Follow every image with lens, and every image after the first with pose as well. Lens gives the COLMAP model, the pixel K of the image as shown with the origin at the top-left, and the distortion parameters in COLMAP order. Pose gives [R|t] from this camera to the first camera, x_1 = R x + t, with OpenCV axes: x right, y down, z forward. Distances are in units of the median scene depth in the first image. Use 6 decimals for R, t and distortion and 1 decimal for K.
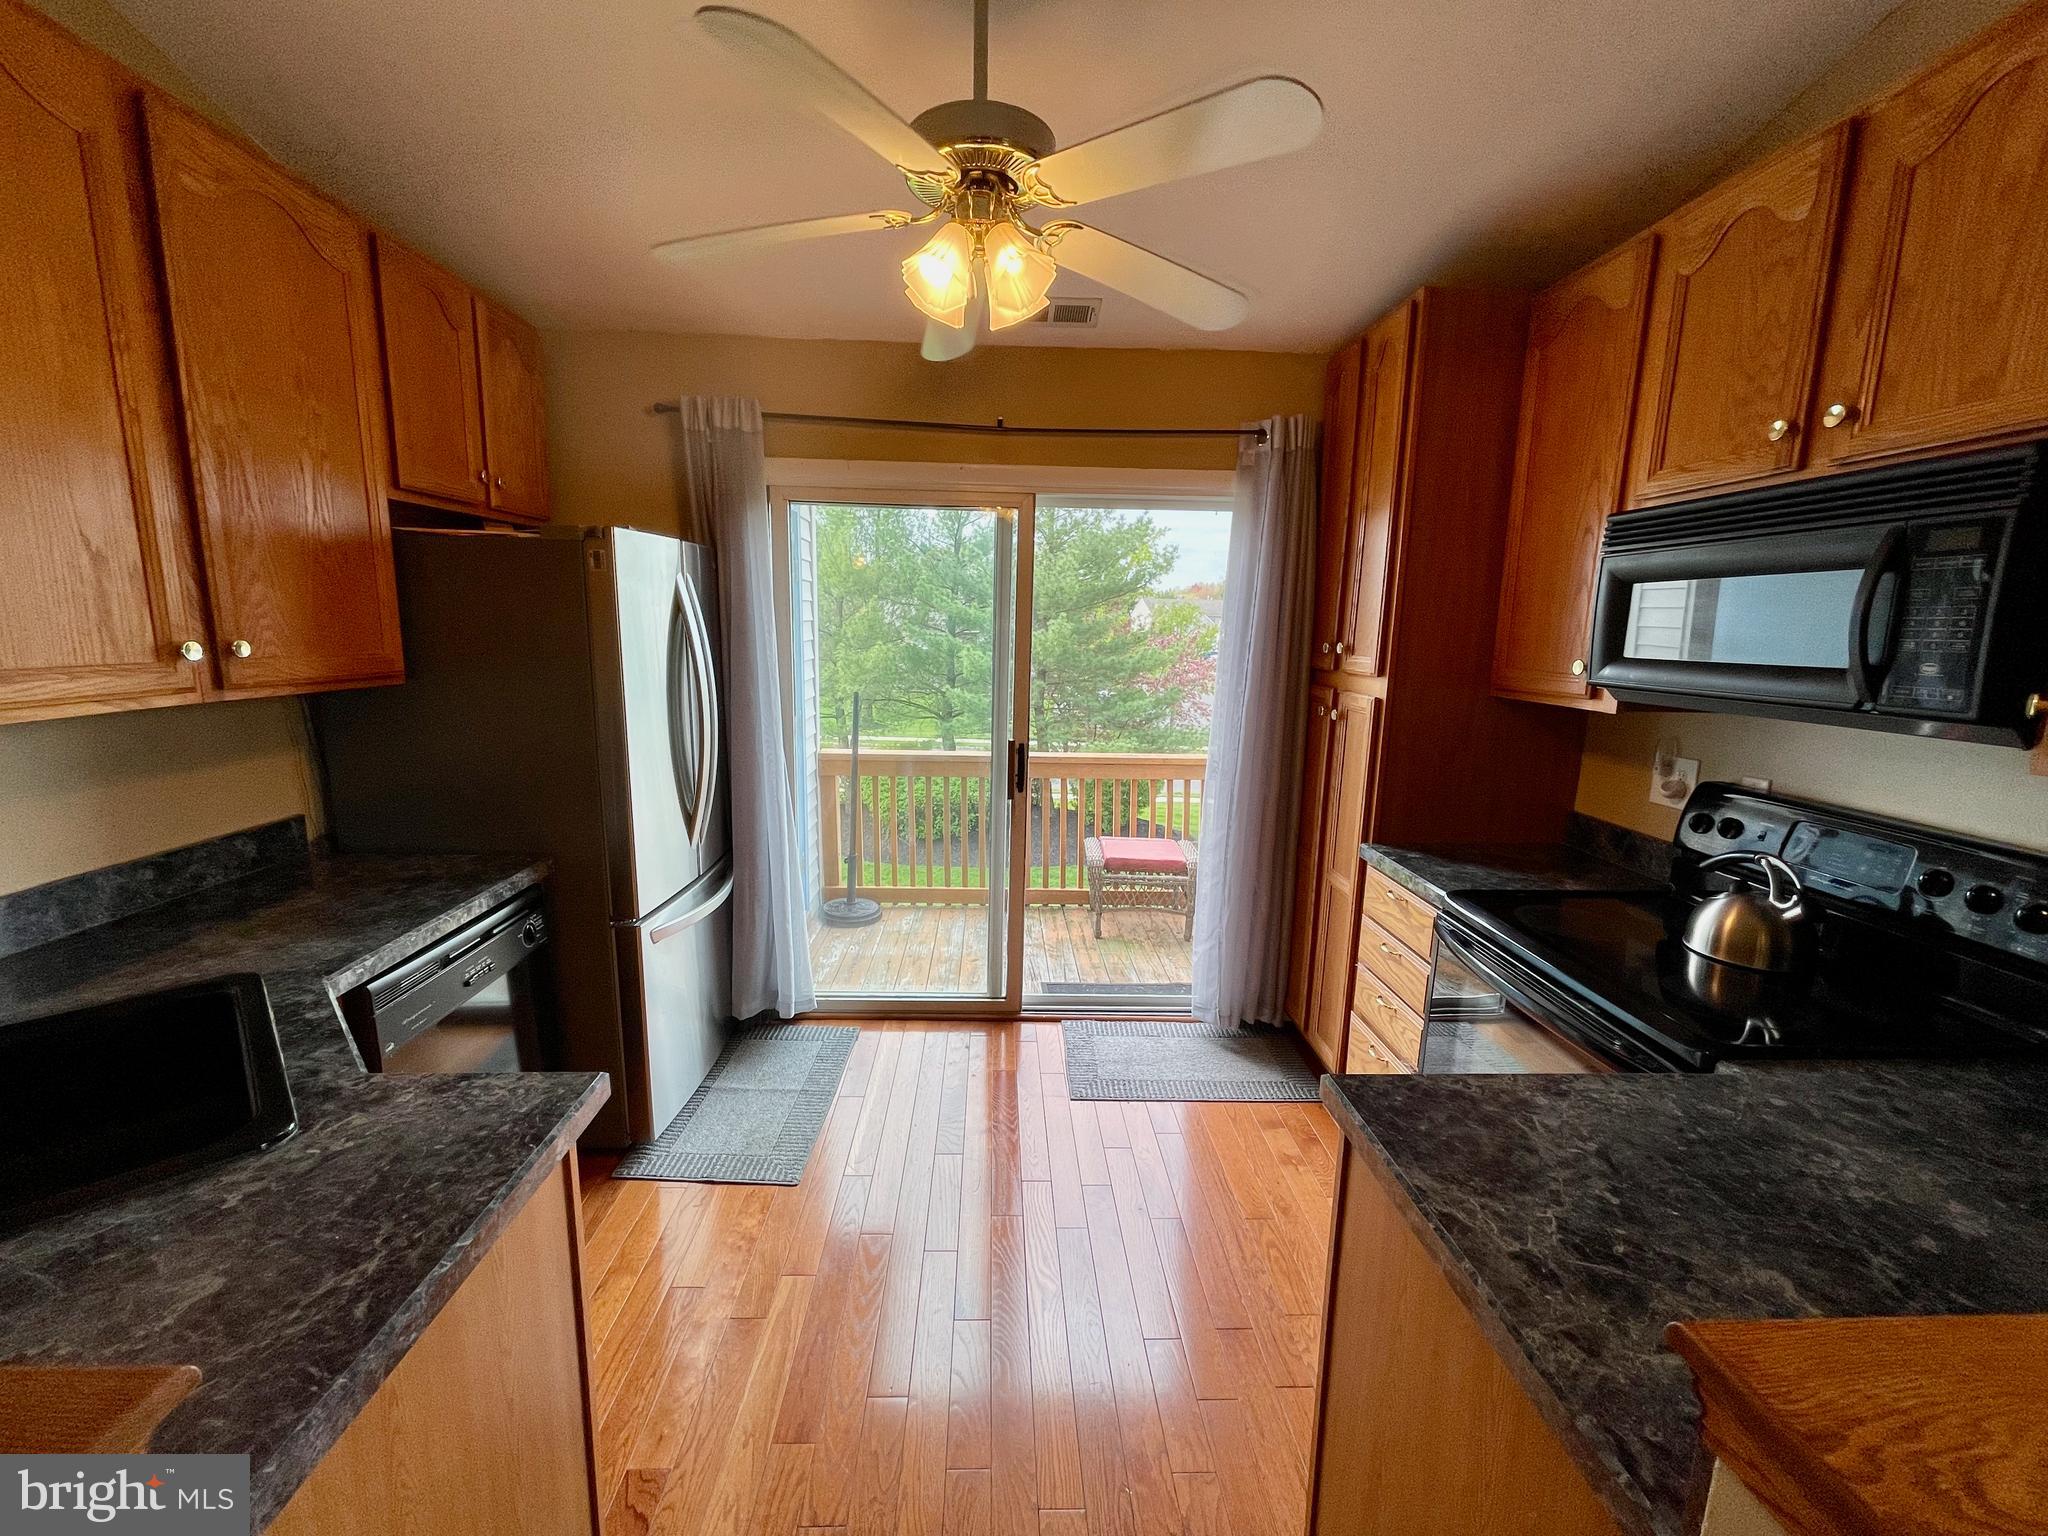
lens RADIAL K [[828.0, 0, 1016.0], [0, 828.0, 752.6], [0, 0, 1]] dist [-0.007537, 0.000320]
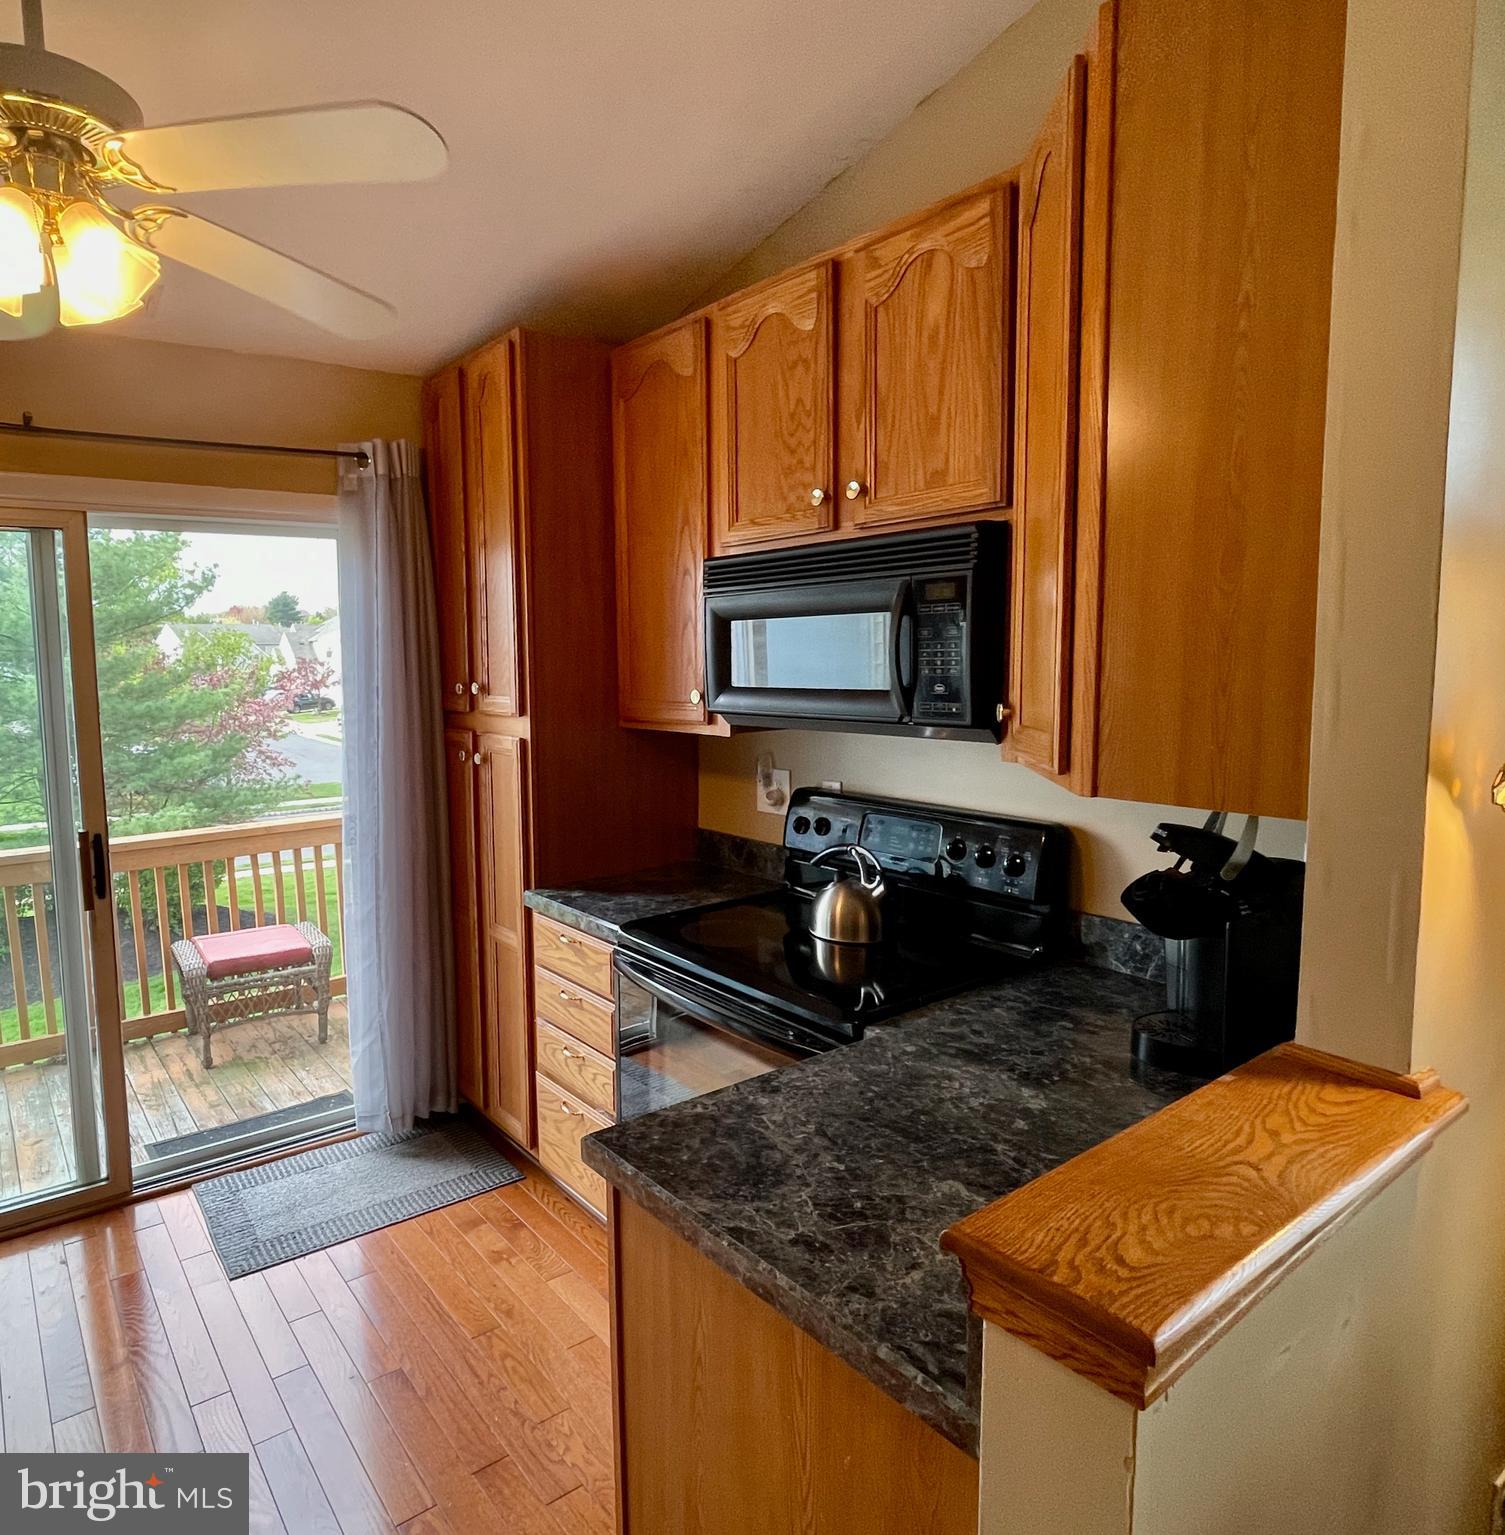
lens RADIAL K [[840.6, 0, 748.5], [0, 840.6, 759.7], [0, 0, 1]] dist [0.003855, -0.003219]
pose [[0.844526, -0.079535, 0.529576, 0.137195], [0.118594, 0.992132, -0.040120, 0.029162], [-0.522218, 0.096687, 0.847313, 0.031740]]
